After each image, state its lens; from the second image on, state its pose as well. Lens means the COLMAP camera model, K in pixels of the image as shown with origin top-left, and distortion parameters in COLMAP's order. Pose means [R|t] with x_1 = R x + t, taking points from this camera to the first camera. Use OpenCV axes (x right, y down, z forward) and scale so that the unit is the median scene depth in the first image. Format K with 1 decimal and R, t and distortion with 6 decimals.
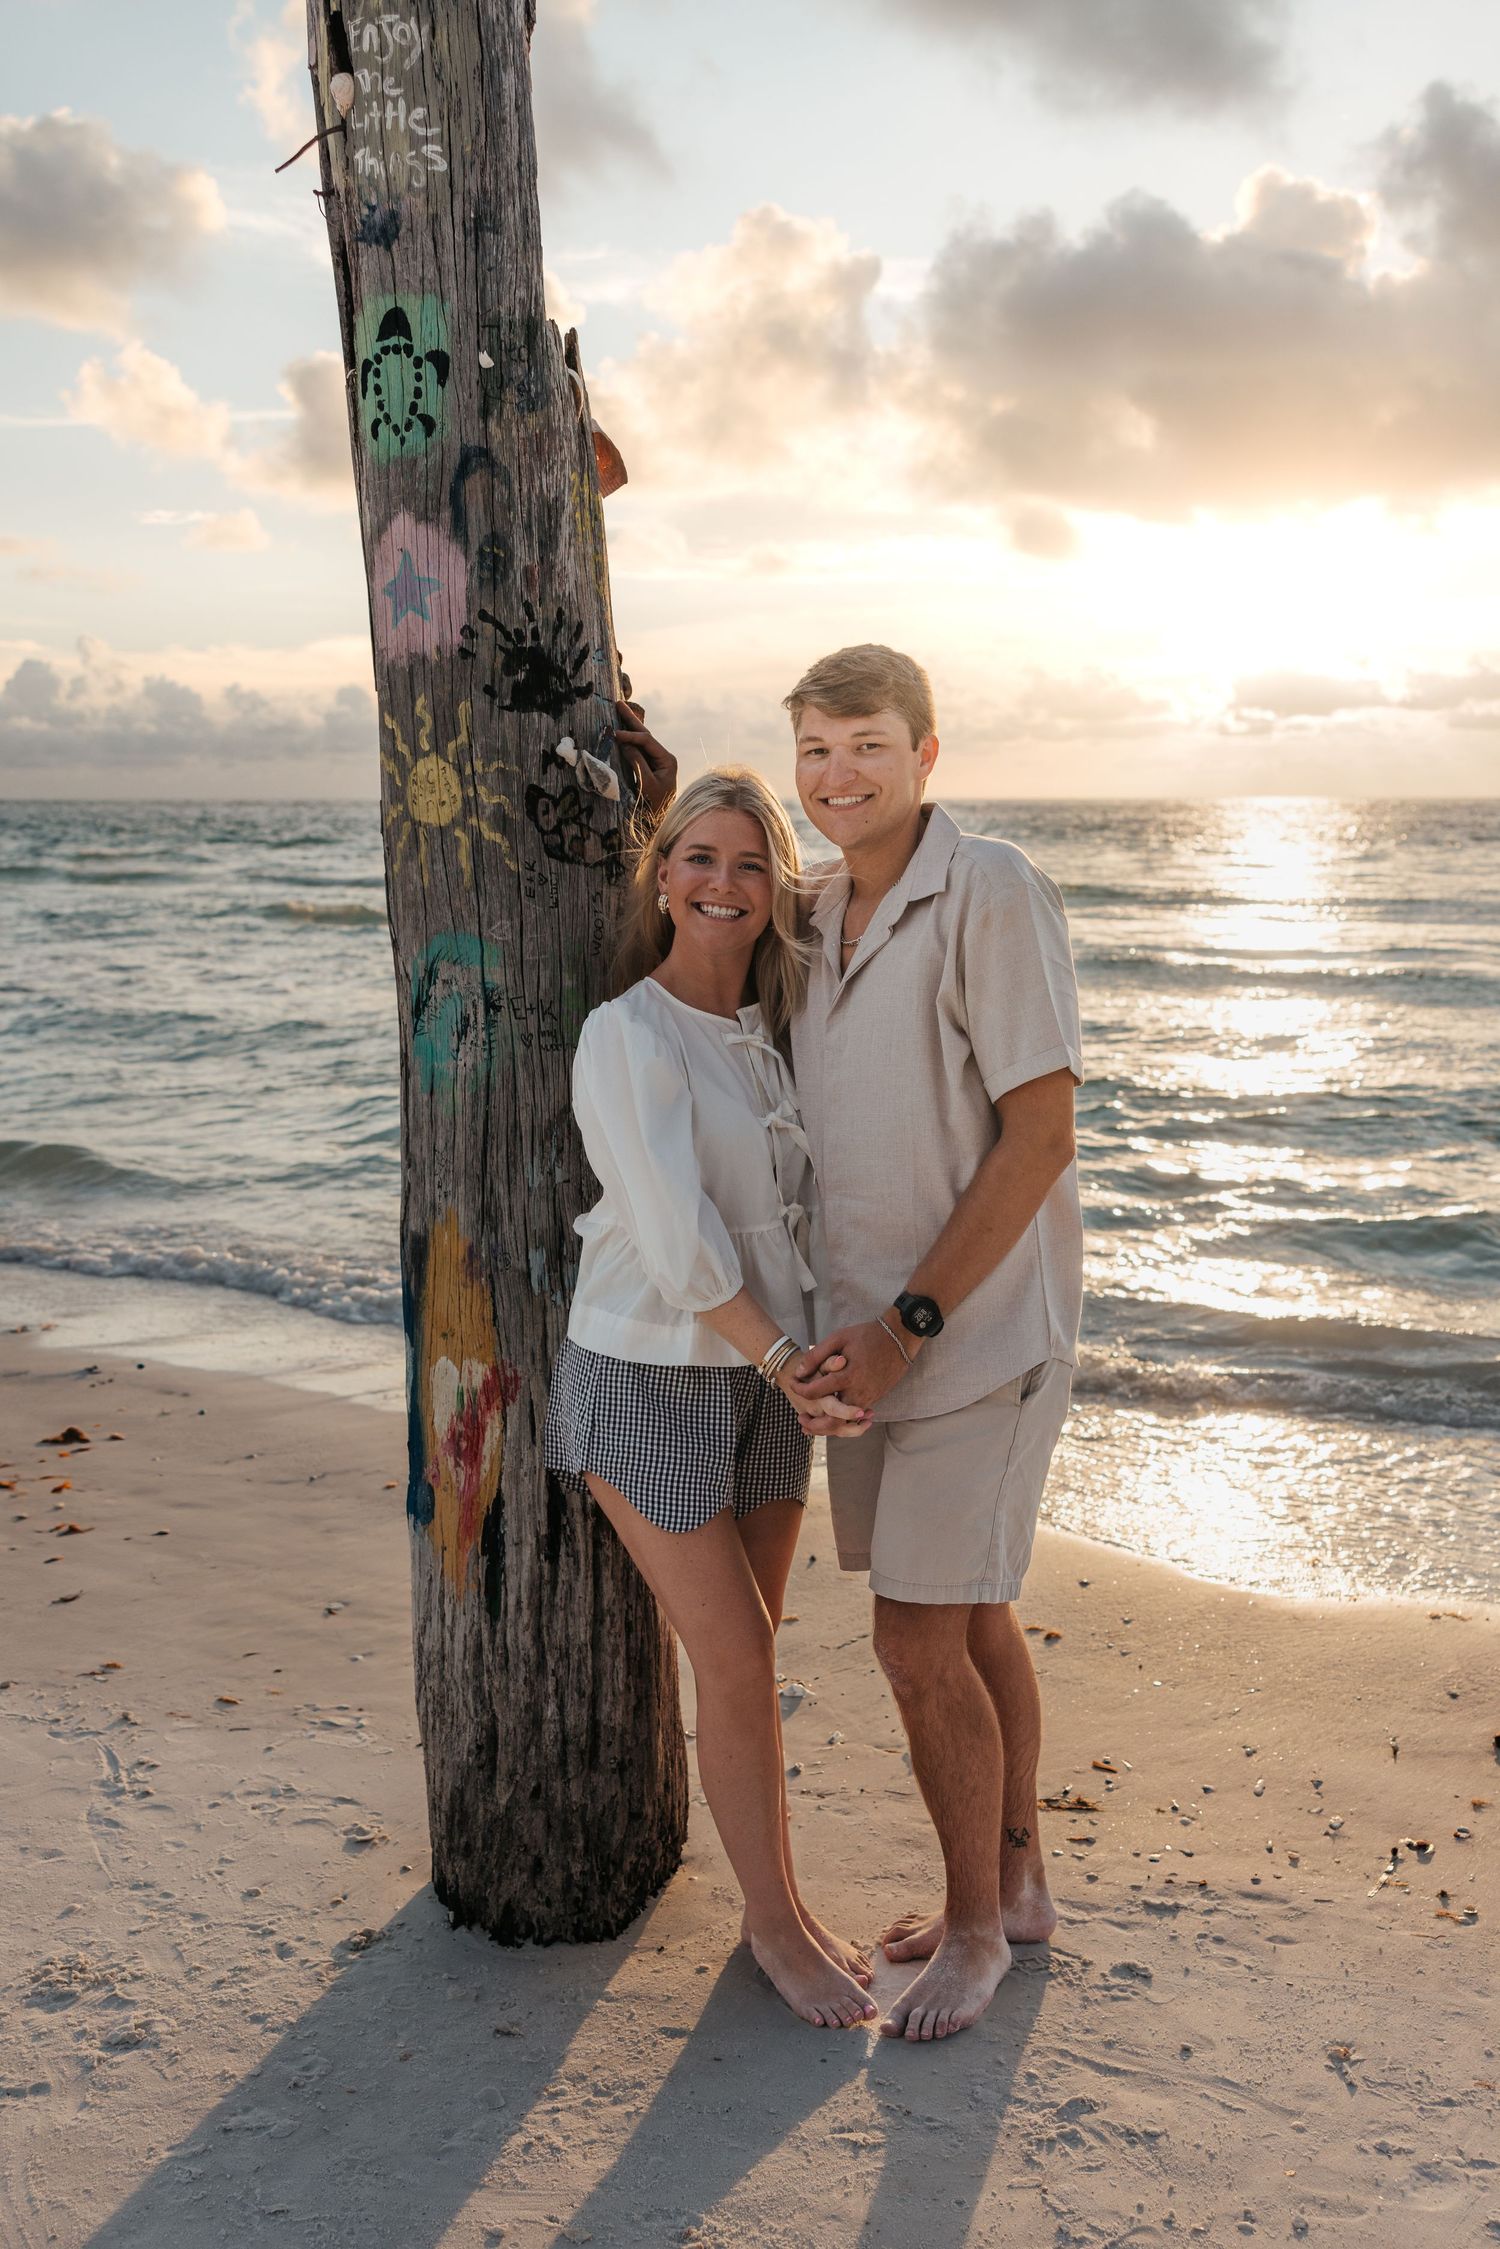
lens RADIAL K [[2074.7, 0, 744.7], [0, 2074.7, 1287.7], [0, 0, 1]] dist [0.007580, 0.011767]
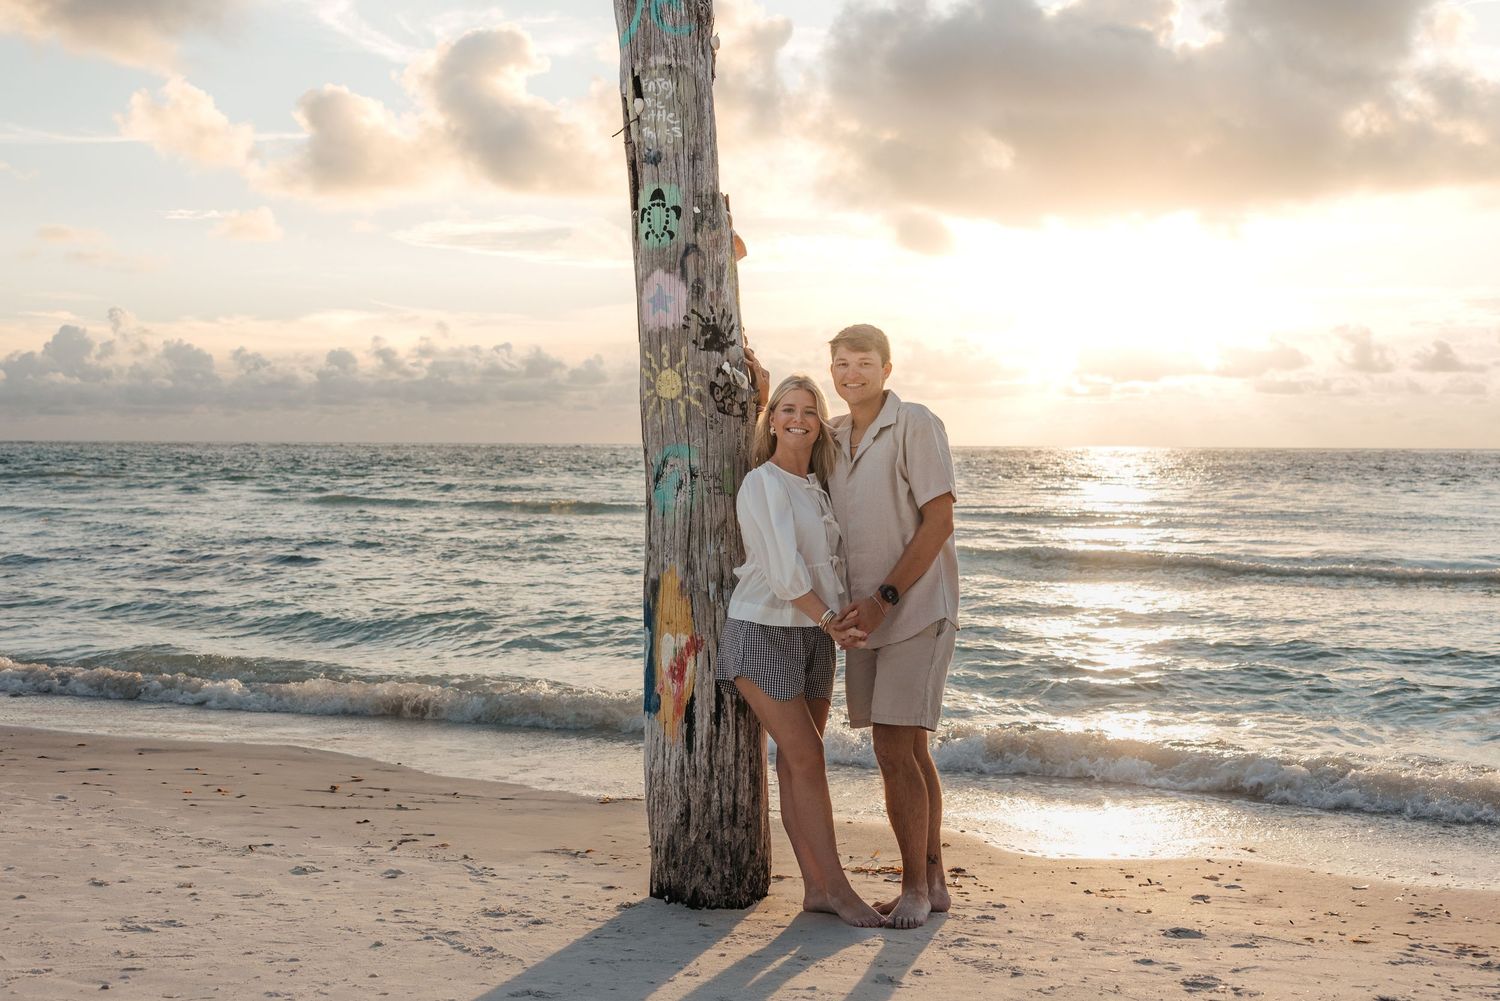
lens RADIAL K [[1990.1, 0, 771.6], [0, 1990.1, 498.3], [0, 0, 1]] dist [-0.010767, 0.072841]
pose [[0.998121, 0.006078, 0.060977, -0.165032], [0.006815, 0.977887, -0.209024, 0.337195], [-0.060899, 0.209047, 0.976008, -1.102448]]
